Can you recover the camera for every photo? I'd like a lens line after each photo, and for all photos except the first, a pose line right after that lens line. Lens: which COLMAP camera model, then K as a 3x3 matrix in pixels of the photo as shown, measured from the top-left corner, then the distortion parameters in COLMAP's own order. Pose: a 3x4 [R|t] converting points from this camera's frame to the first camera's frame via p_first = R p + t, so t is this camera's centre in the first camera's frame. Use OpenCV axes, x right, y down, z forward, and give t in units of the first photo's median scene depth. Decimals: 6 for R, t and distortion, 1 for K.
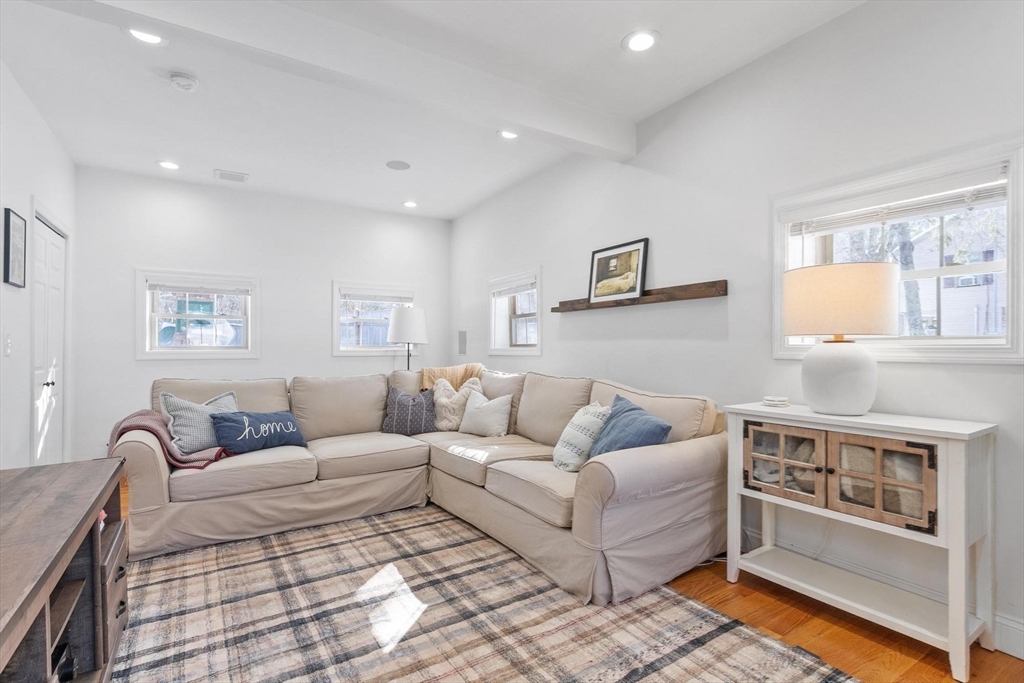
lens RADIAL K [[483.3, 0, 513.5], [0, 483.3, 347.5], [0, 0, 1]] dist [-0.005754, -0.000904]
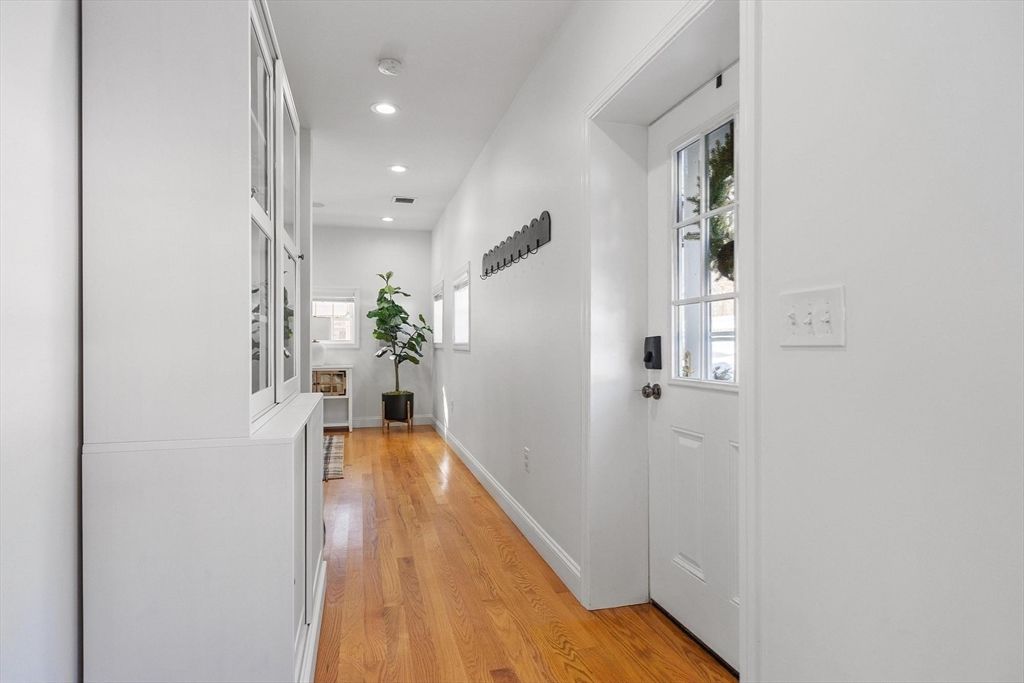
lens RADIAL K [[558.3, 0, 512.8], [0, 558.3, 342.6], [0, 0, 1]] dist [0.000395, 0.000010]
pose [[0.301192, 0.000186, 0.953563, -2.575258], [-0.001177, 0.999999, 0.000176, -0.007868], [-0.953563, -0.001175, 0.301192, -1.371318]]
